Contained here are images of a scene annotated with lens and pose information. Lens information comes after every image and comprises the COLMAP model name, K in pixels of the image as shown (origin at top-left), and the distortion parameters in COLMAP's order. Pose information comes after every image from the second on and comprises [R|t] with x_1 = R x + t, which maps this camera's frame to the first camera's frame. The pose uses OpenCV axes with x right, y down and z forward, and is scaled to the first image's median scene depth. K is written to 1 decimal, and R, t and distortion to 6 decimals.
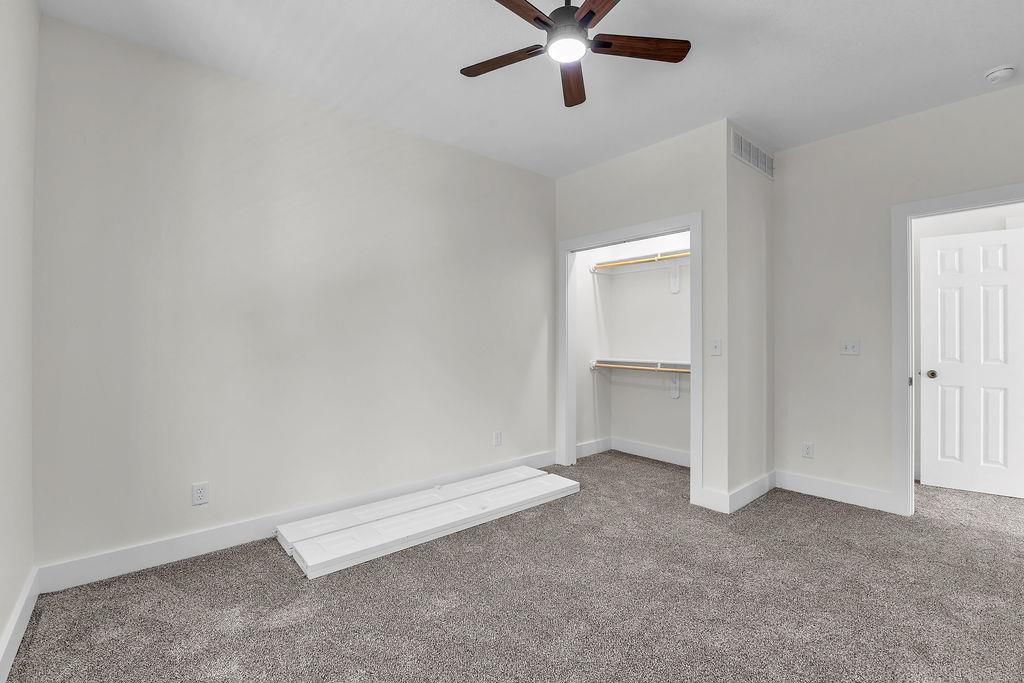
lens RADIAL K [[461.8, 0, 511.0], [0, 461.8, 336.4], [0, 0, 1]] dist [0.004788, -0.000473]
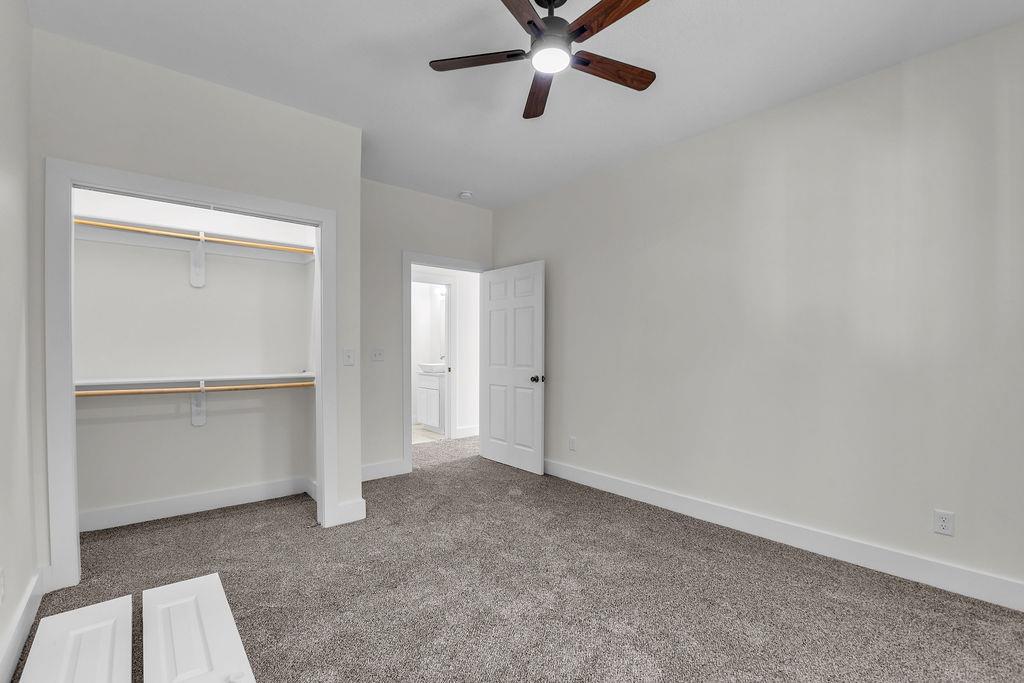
lens RADIAL K [[461.8, 0, 511.1], [0, 461.8, 350.8], [0, 0, 1]] dist [0.004788, -0.000473]
pose [[0.016481, -0.008055, 0.999832, -0.485709], [-0.008126, 0.999933, 0.008190, 0.000121], [-0.999831, -0.008260, 0.016414, 0.583765]]
